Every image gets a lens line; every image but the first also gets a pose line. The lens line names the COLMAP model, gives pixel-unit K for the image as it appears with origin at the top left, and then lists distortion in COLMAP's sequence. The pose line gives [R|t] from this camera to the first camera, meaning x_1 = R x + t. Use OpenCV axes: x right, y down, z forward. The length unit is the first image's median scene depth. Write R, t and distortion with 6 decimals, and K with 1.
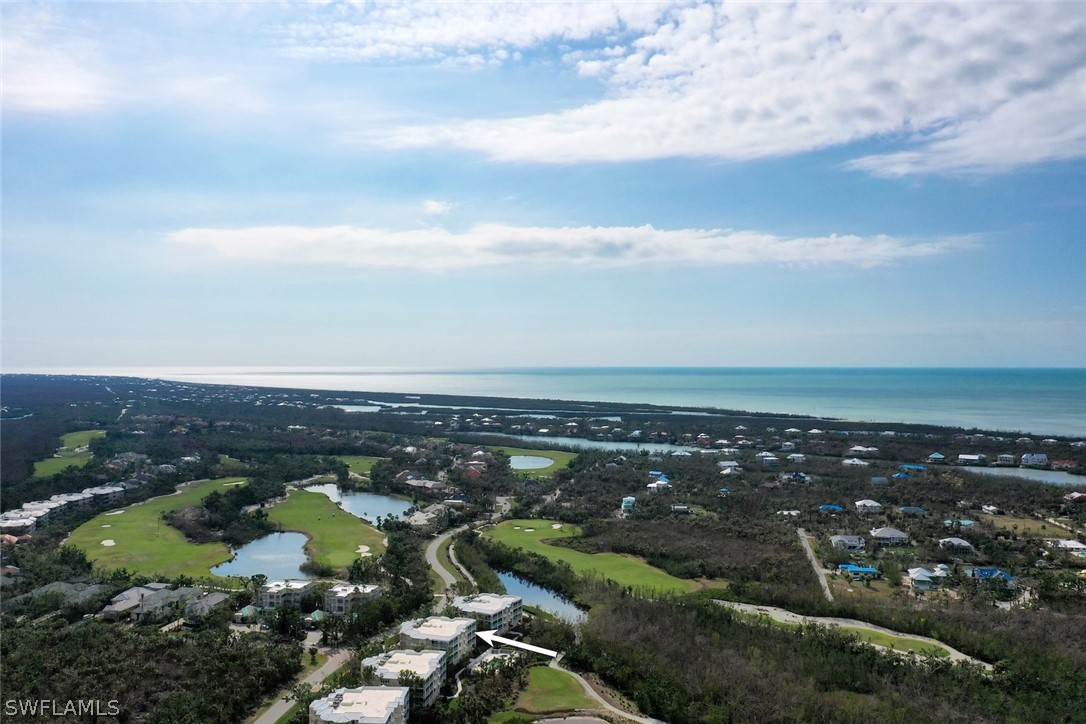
lens RADIAL K [[877.6, 0, 543.0], [0, 877.6, 362.0], [0, 0, 1]] dist [-0.005956, -0.005189]
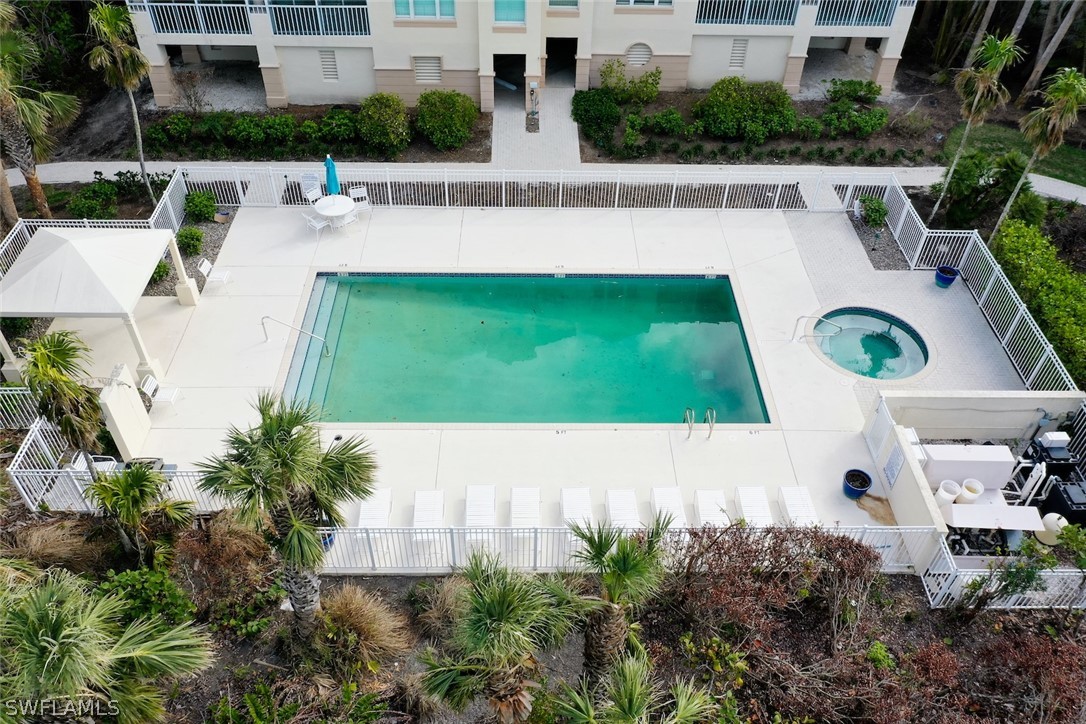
lens RADIAL K [[855.2, 0, 543.0], [0, 855.2, 362.0], [0, 0, 1]] dist [-0.000759, 0.002094]
pose [[0.357373, 0.641697, -0.678608, -0.005223], [-0.016873, 0.730908, 0.682267, 0.224244], [0.933809, -0.232373, 0.272034, 0.737288]]
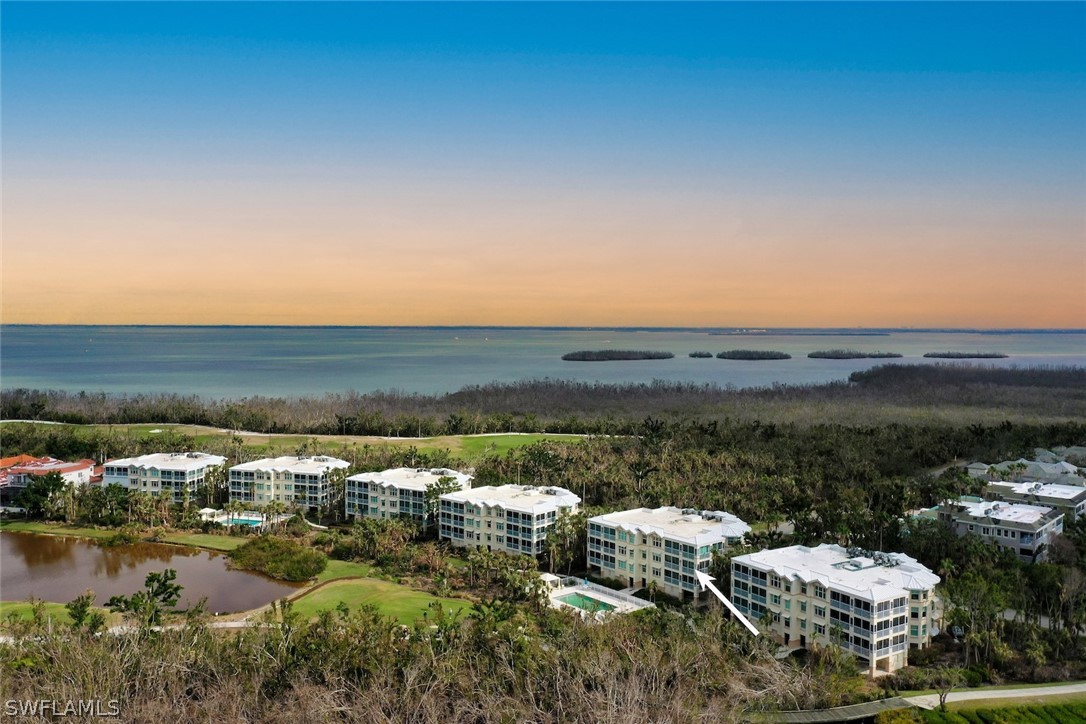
lens RADIAL K [[877.6, 0, 543.0], [0, 877.6, 362.0], [0, 0, 1]] dist [-0.005956, -0.005189]
pose [[-0.509127, 0.031734, -0.860106, 0.274285], [-0.001079, 0.999296, 0.037508, 0.145675], [0.860691, 0.020025, -0.508734, 0.916745]]
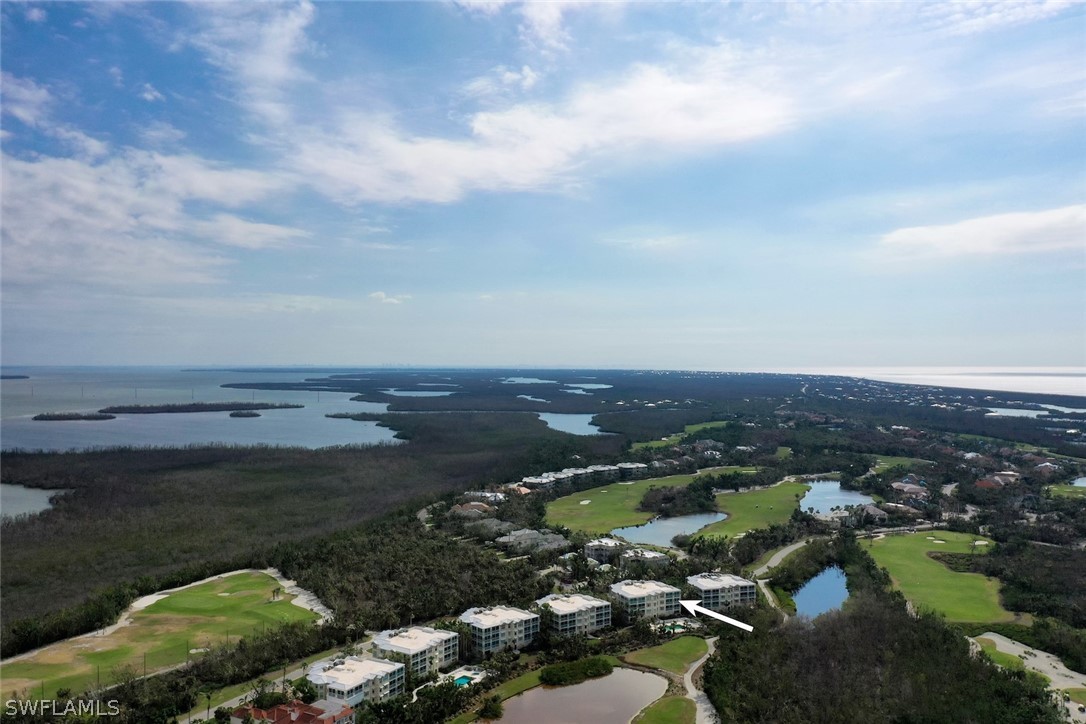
lens RADIAL K [[876.8, 0, 544.2], [0, 876.8, 422.4], [0, 0, 1]] dist [-0.004776, -0.002975]
pose [[0.697836, 0.046704, -0.714733, 0.467865], [0.002336, 0.997718, 0.067476, 0.003692], [0.716254, -0.048757, 0.696135, 0.084978]]
